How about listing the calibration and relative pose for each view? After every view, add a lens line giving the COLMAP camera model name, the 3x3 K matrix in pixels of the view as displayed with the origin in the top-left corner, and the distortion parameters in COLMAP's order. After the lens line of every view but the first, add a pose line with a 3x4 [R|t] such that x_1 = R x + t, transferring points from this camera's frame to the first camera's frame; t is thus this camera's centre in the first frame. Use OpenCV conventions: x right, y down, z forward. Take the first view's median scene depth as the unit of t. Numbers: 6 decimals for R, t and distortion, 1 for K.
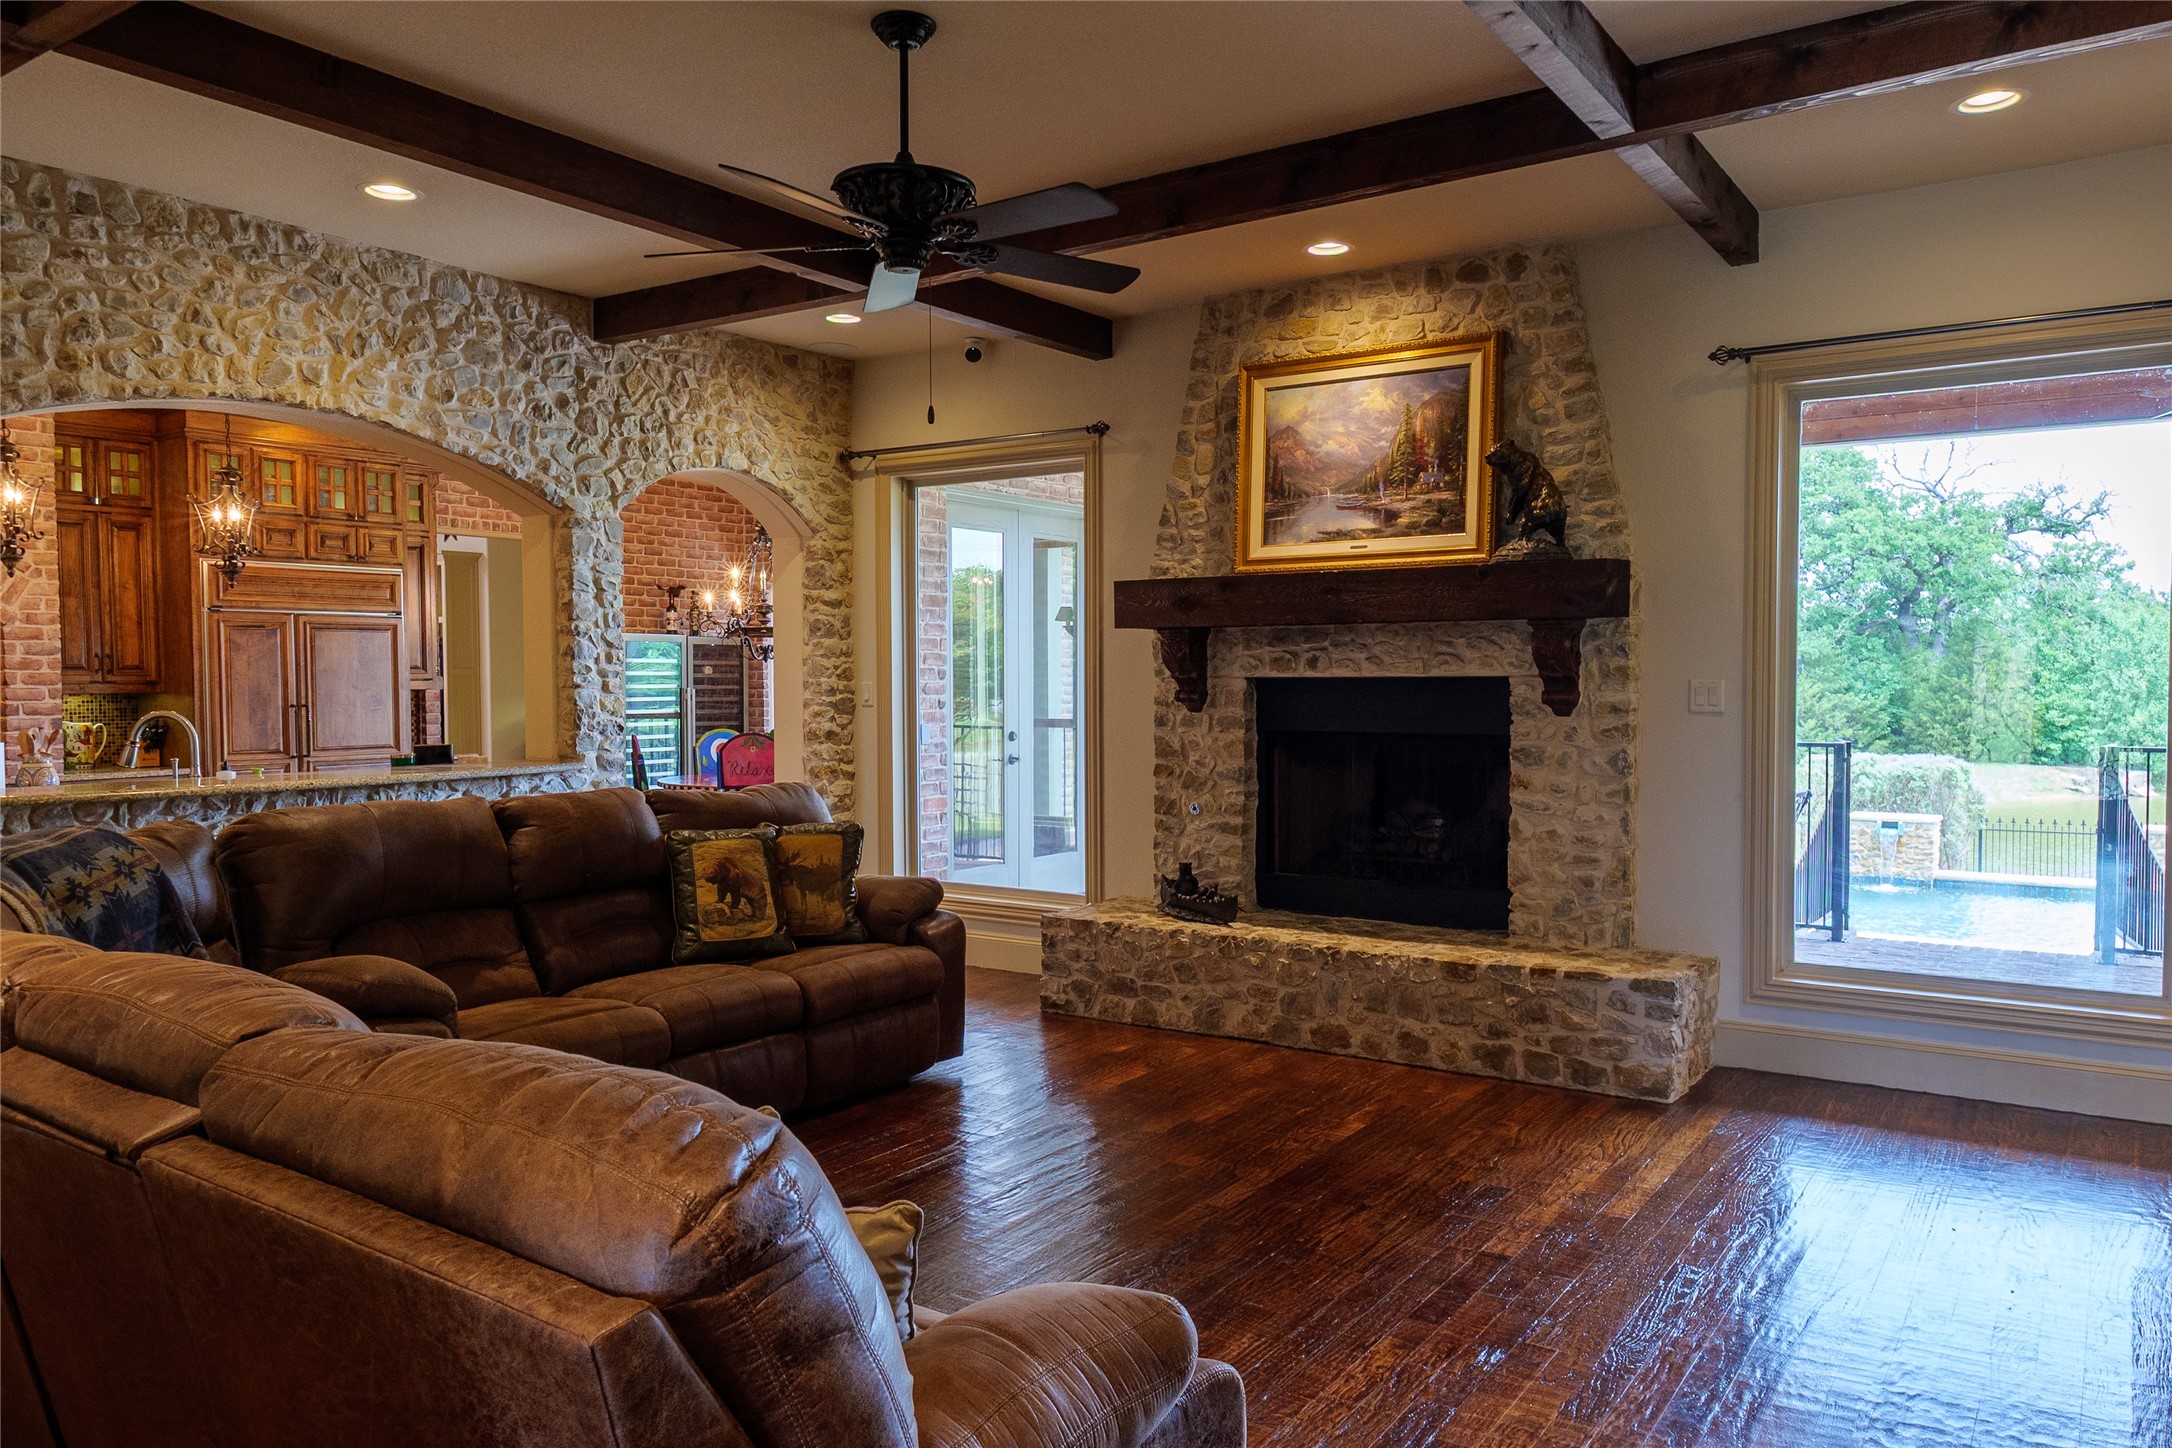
lens RADIAL K [[1522.1, 0, 1084.5], [0, 1522.1, 733.6], [0, 0, 1]] dist [0.015781, -0.017786]
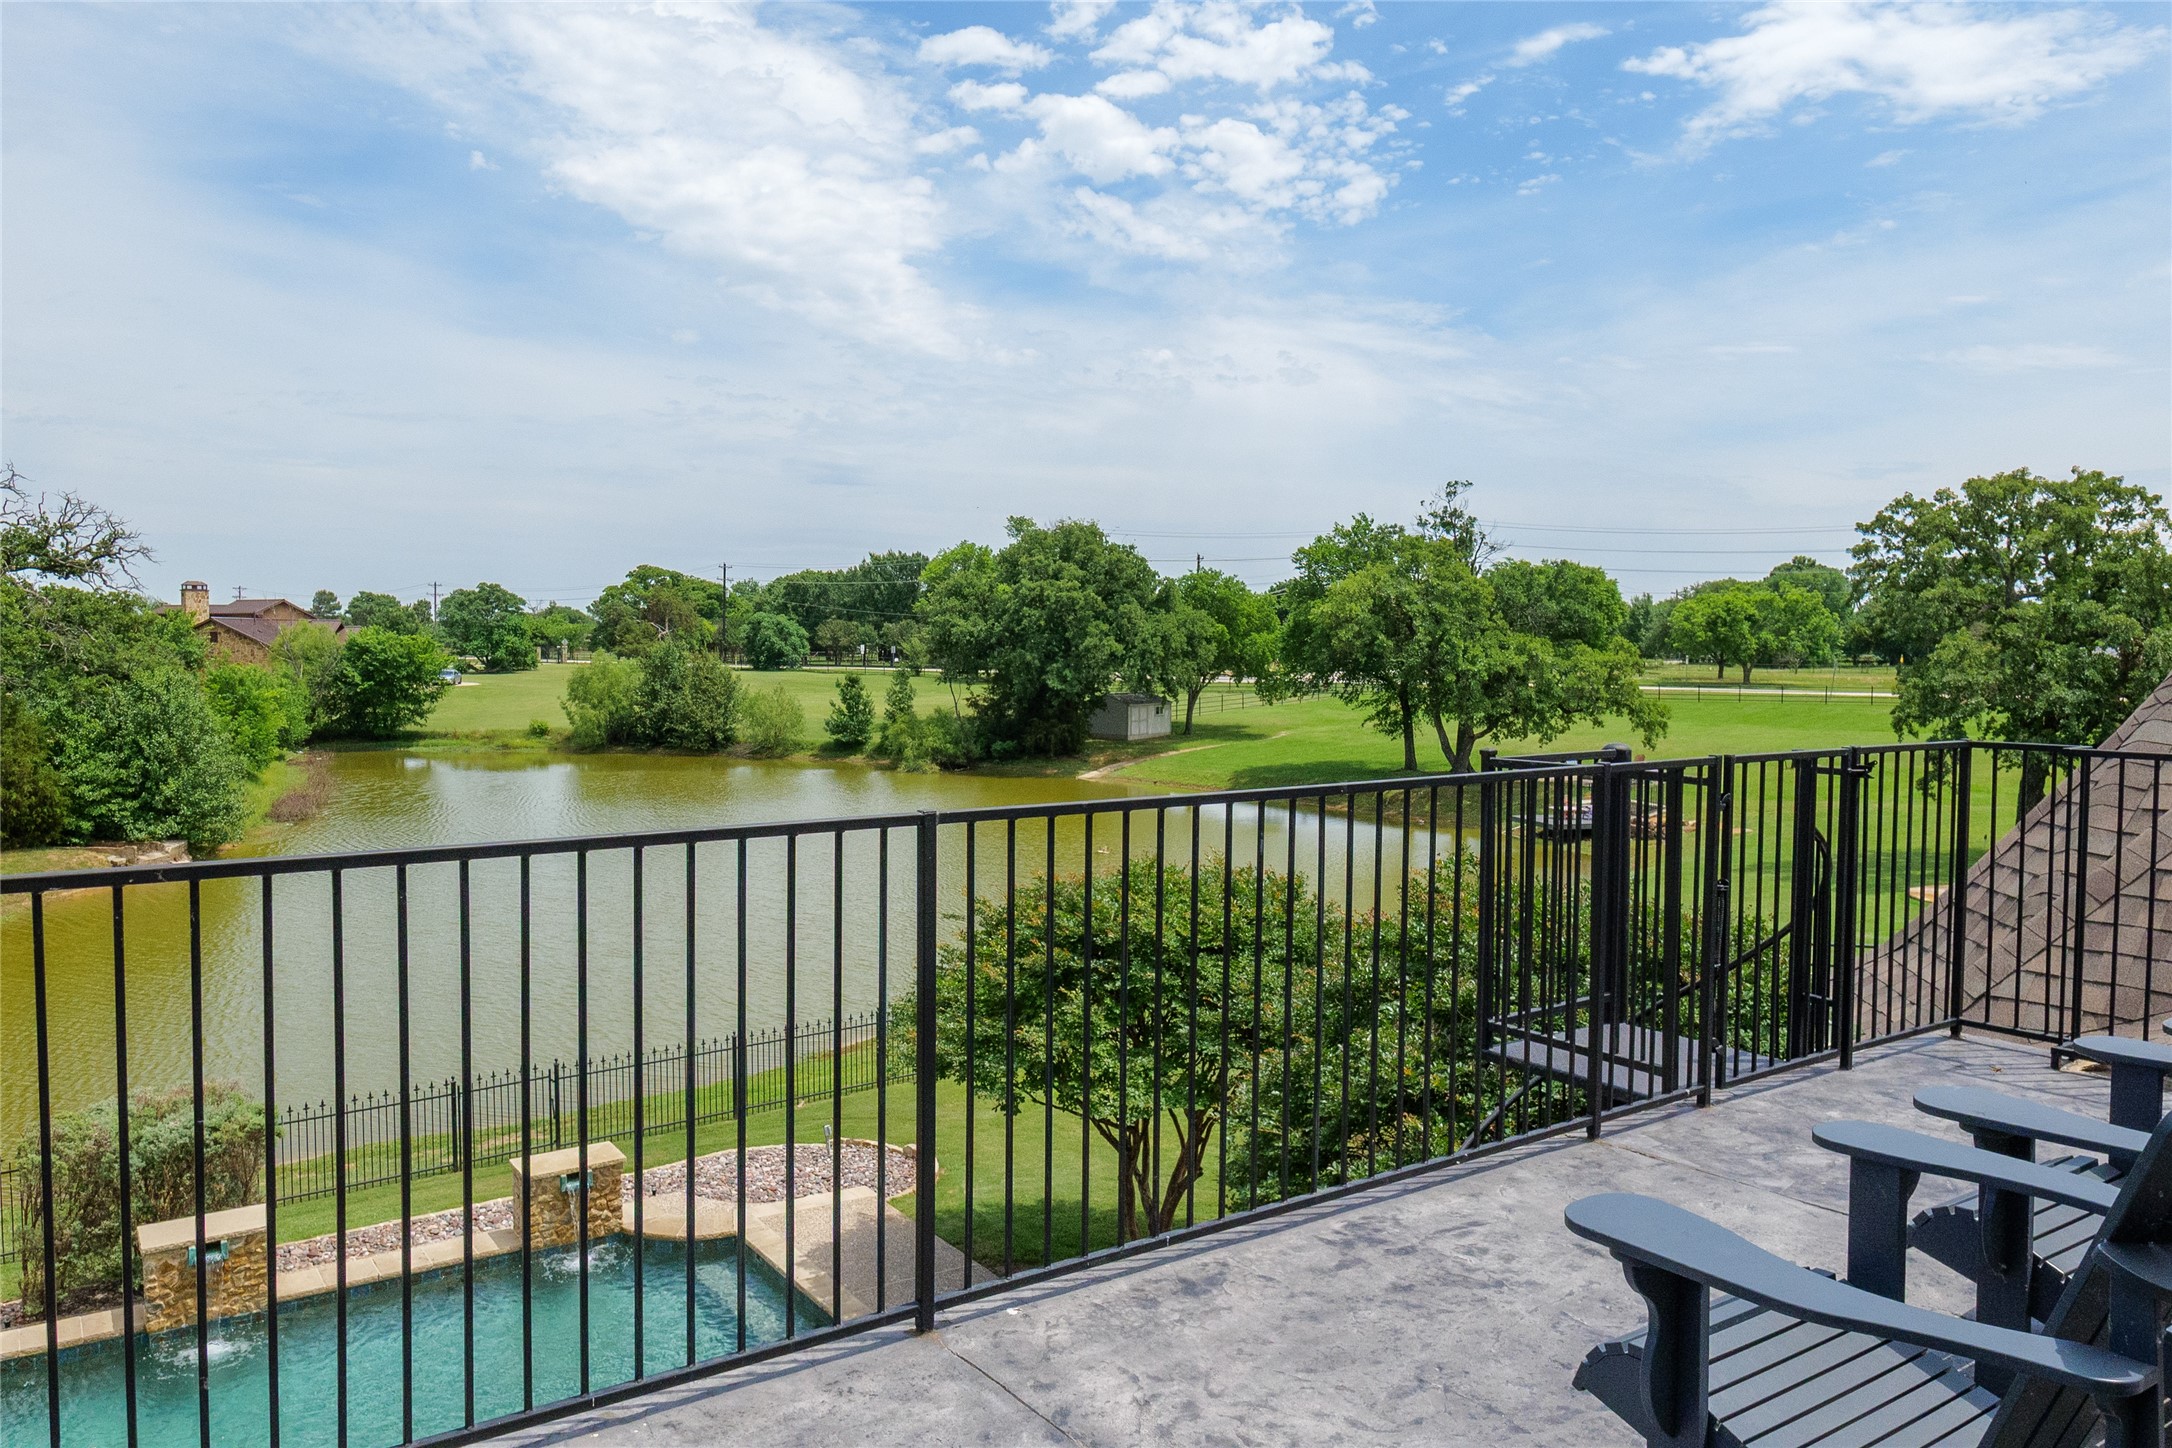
lens RADIAL K [[1522.1, 0, 1095.7], [0, 1522.1, 719.1], [0, 0, 1]] dist [0.015781, -0.017786]
pose [[0.349408, -0.046542, 0.935814, 0.076450], [0.028063, 0.998837, 0.039199, -0.477394], [-0.936550, 0.012566, 0.350308, 0.921967]]
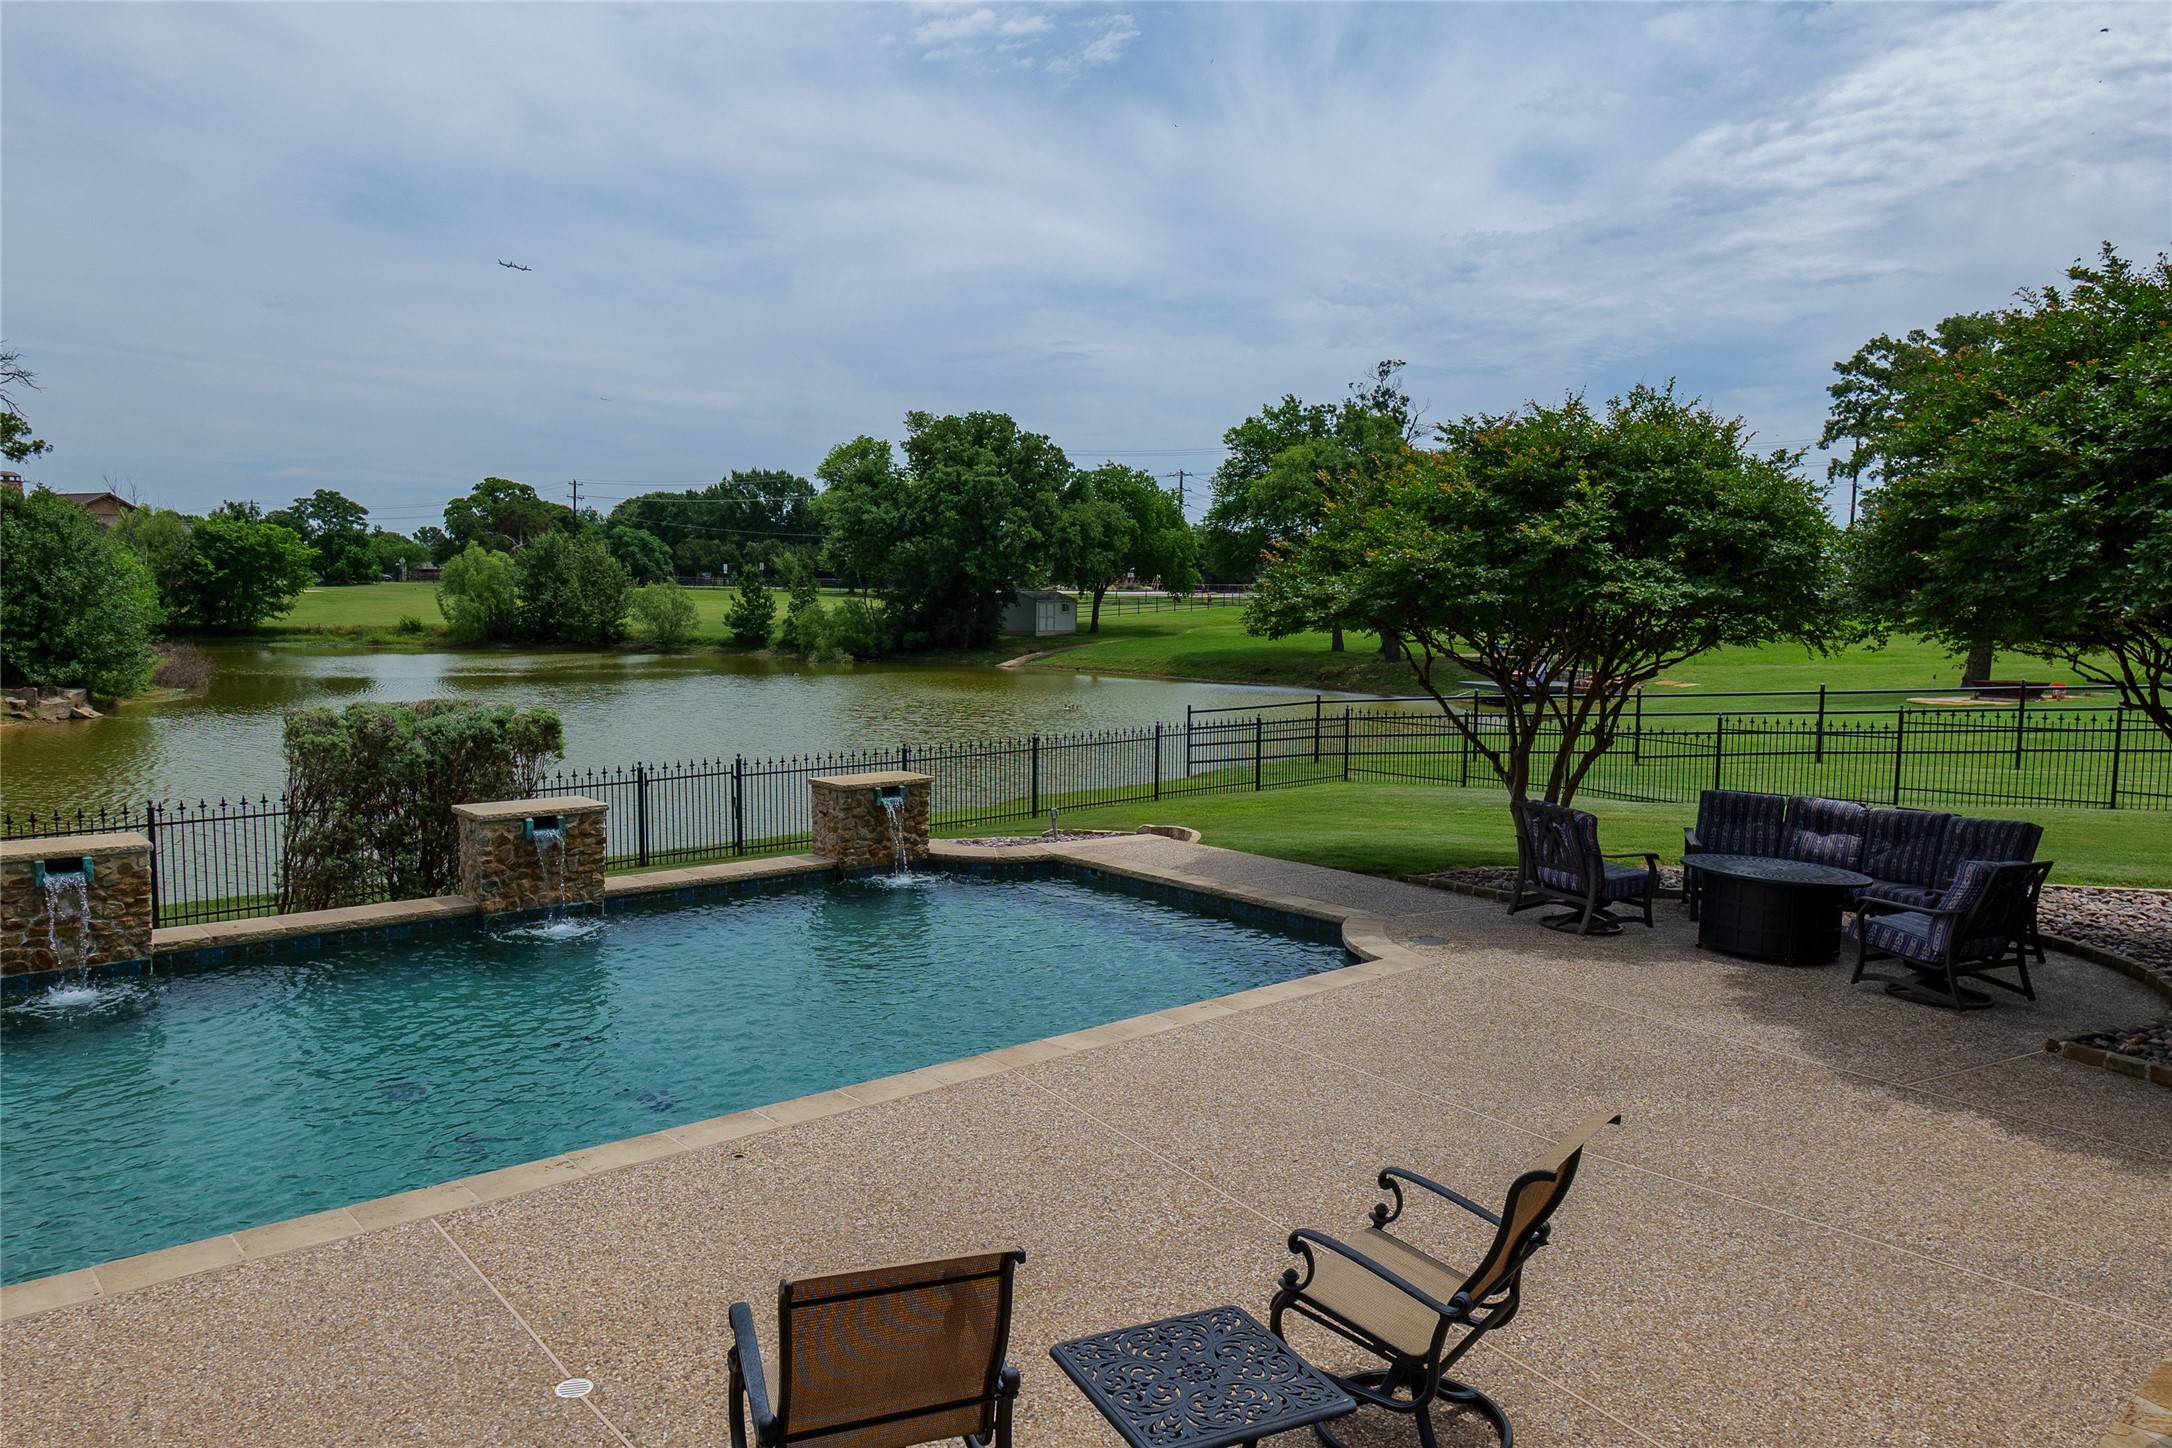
lens RADIAL K [[1522.1, 0, 1084.9], [0, 1522.1, 713.5], [0, 0, 1]] dist [0.015781, -0.017786]
pose [[0.247791, -0.071889, 0.966143, -0.011875], [0.022673, 0.997400, 0.068400, -0.049361], [-0.968548, 0.004956, 0.248777, 1.560807]]
